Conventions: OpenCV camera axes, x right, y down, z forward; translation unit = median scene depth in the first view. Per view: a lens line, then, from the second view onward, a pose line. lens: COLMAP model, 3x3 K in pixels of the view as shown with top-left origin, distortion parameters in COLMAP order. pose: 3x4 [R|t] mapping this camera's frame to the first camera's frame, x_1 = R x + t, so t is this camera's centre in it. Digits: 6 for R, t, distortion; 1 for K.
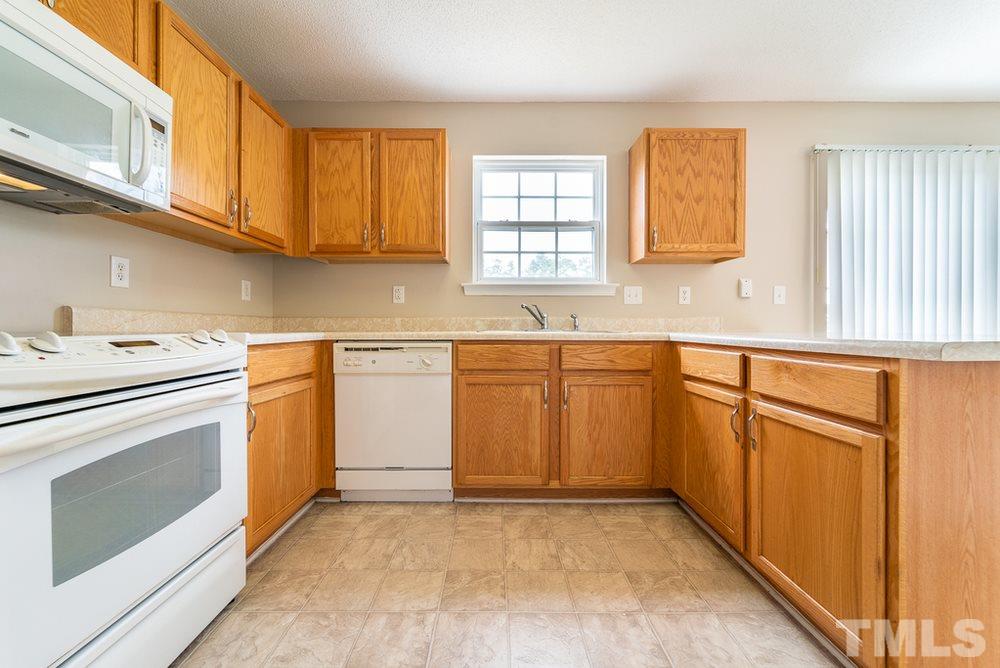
lens RADIAL K [[402.1, 0, 494.2], [0, 402.1, 334.2], [0, 0, 1]] dist [0.000792, 0.000156]
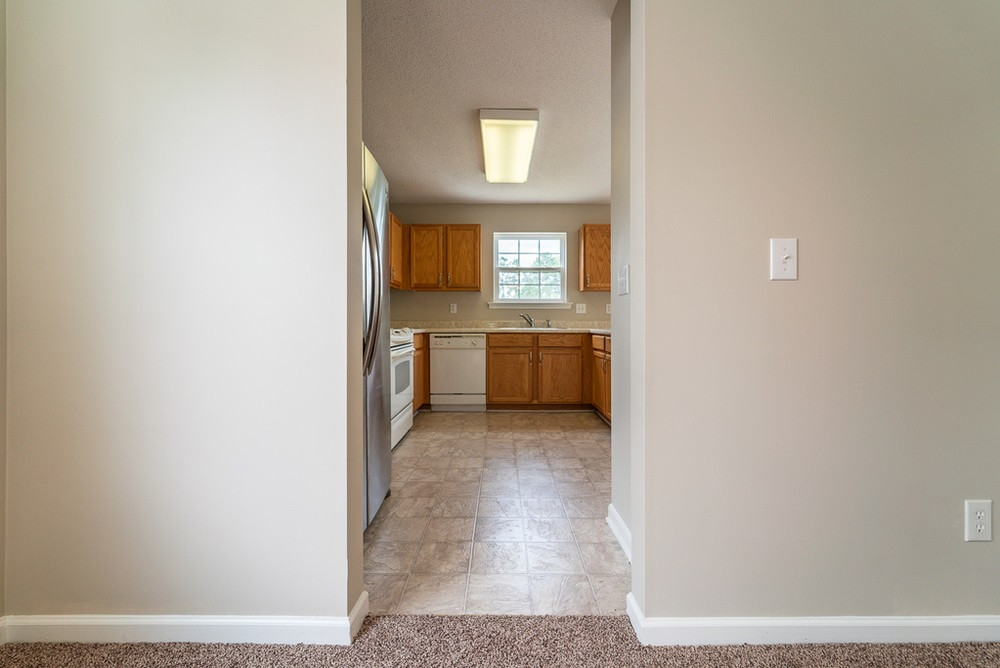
lens RADIAL K [[402.1, 0, 494.2], [0, 402.1, 334.2], [0, 0, 1]] dist [0.000792, 0.000156]
pose [[0.999948, -0.000187, -0.010205, -0.040598], [0.000273, 0.999964, 0.008439, 0.006245], [0.010203, -0.008442, 0.999912, -1.083491]]
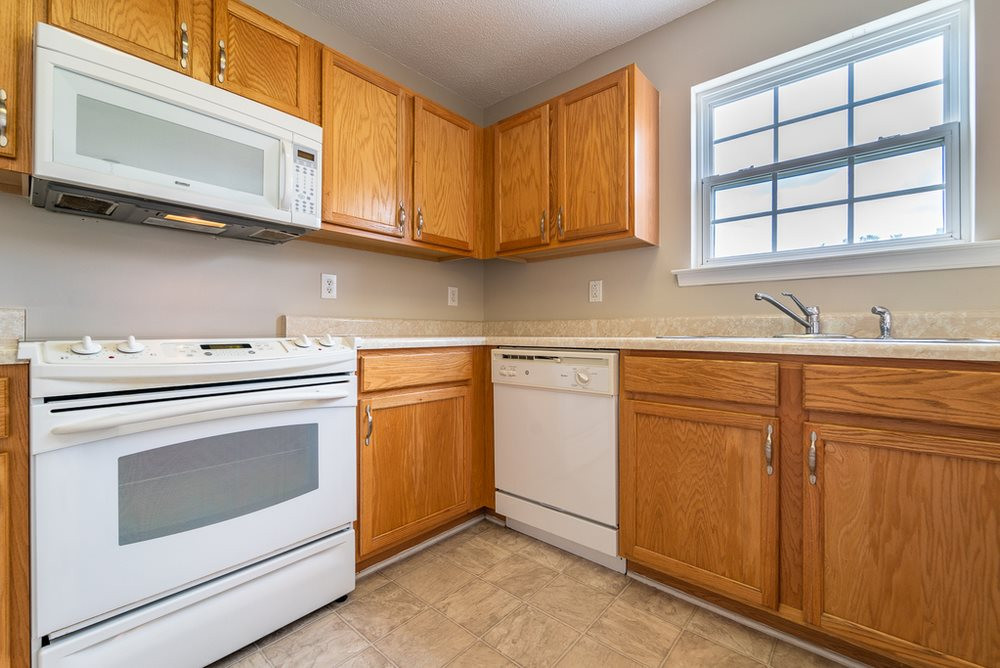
lens RADIAL K [[417.0, 0, 500.0], [0, 417.0, 334.0], [0, 0, 1]] dist [-0.002696, -0.000190]
pose [[0.754947, 0.002832, -0.655780, 0.223921], [-0.009875, 0.999926, -0.007050, -0.005017], [0.655712, 0.011799, 0.754919, 0.301446]]
